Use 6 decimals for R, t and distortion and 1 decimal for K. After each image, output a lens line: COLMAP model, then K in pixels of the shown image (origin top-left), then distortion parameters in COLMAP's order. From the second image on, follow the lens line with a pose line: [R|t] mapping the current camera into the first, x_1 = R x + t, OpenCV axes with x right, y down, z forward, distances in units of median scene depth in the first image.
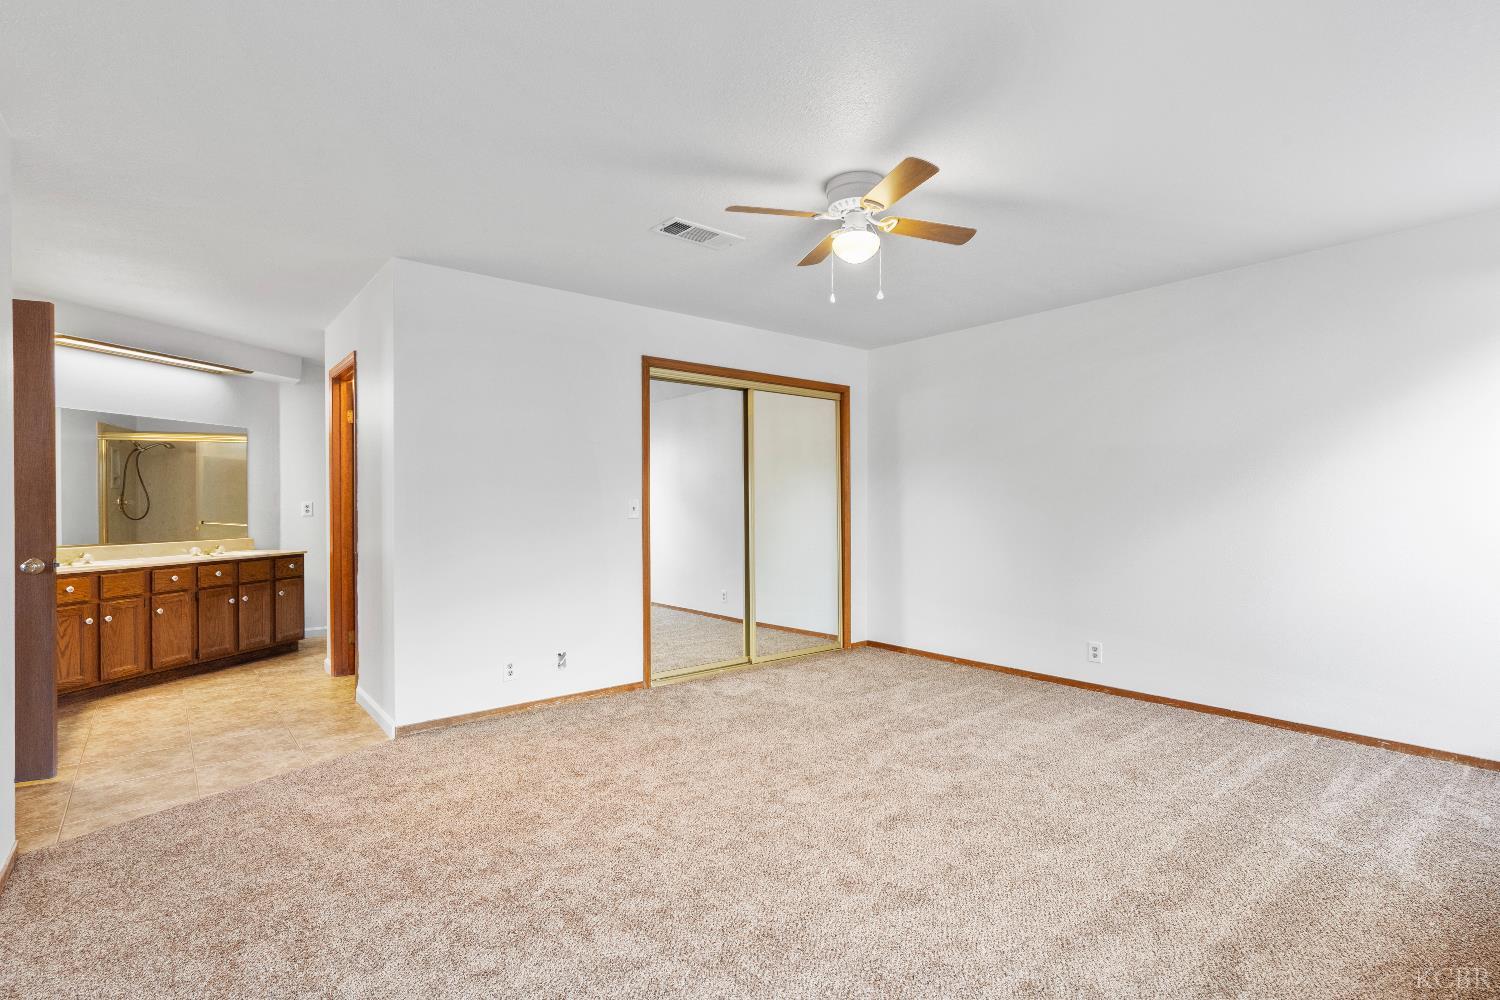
lens RADIAL K [[680.9, 0, 749.4], [0, 680.9, 507.8], [0, 0, 1]] dist [0.000818, 0.000423]
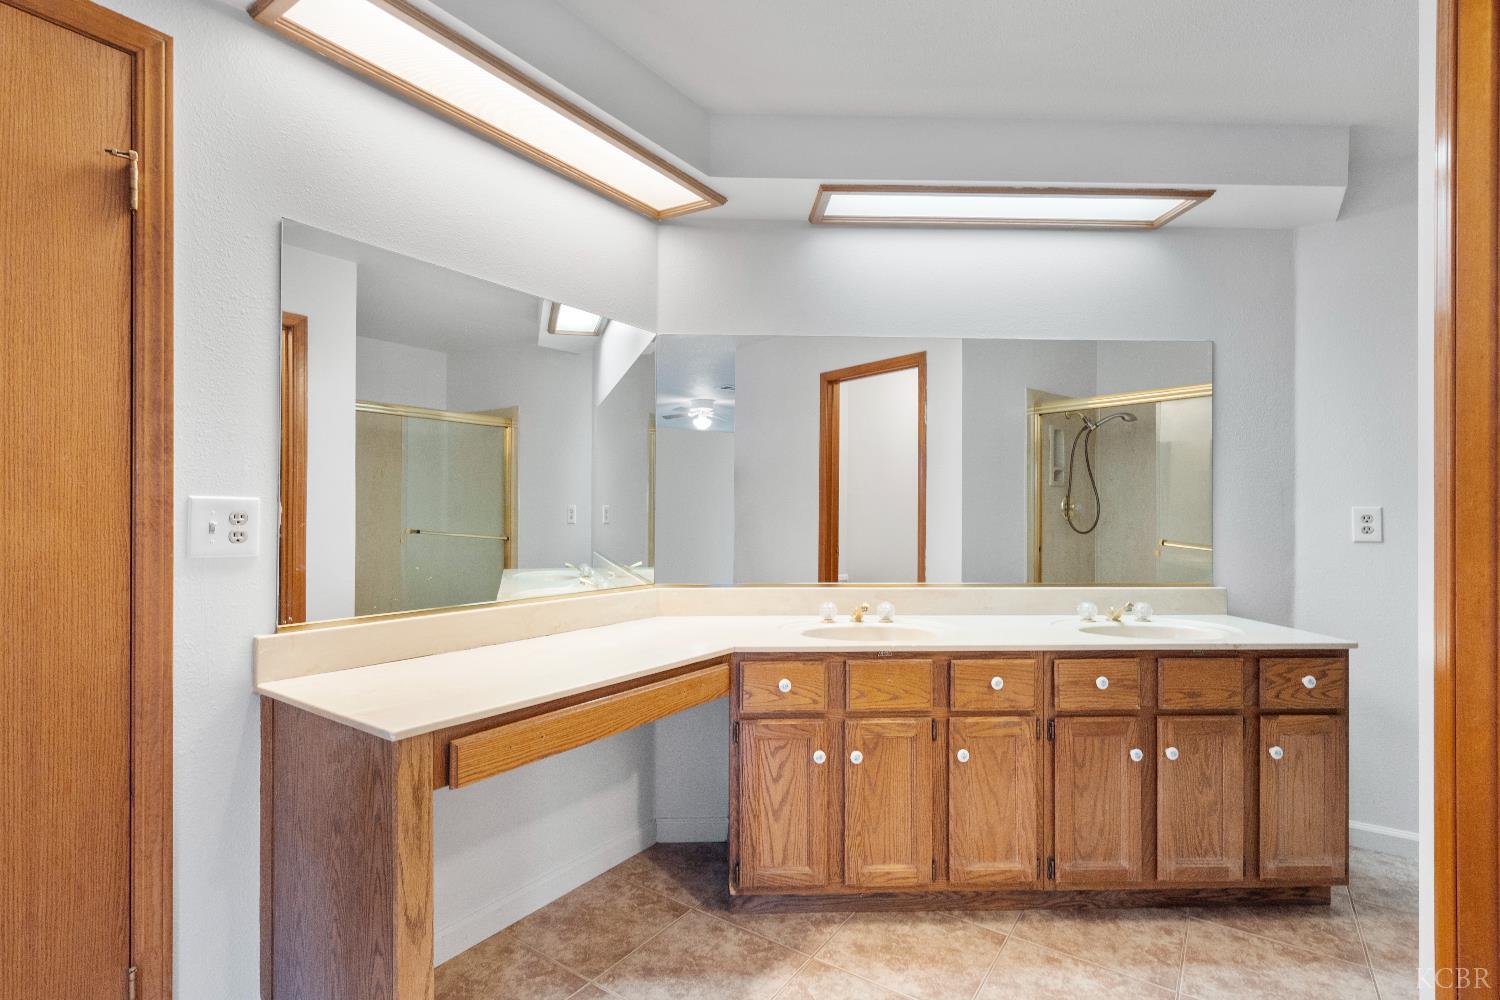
lens RADIAL K [[680.9, 0, 749.4], [0, 680.9, 507.8], [0, 0, 1]] dist [0.000818, 0.000423]
pose [[0.226898, 0.002787, -0.973914, -0.432305], [-0.009929, 0.999951, 0.000548, -0.005194], [0.973868, 0.009546, 0.226915, 0.701614]]
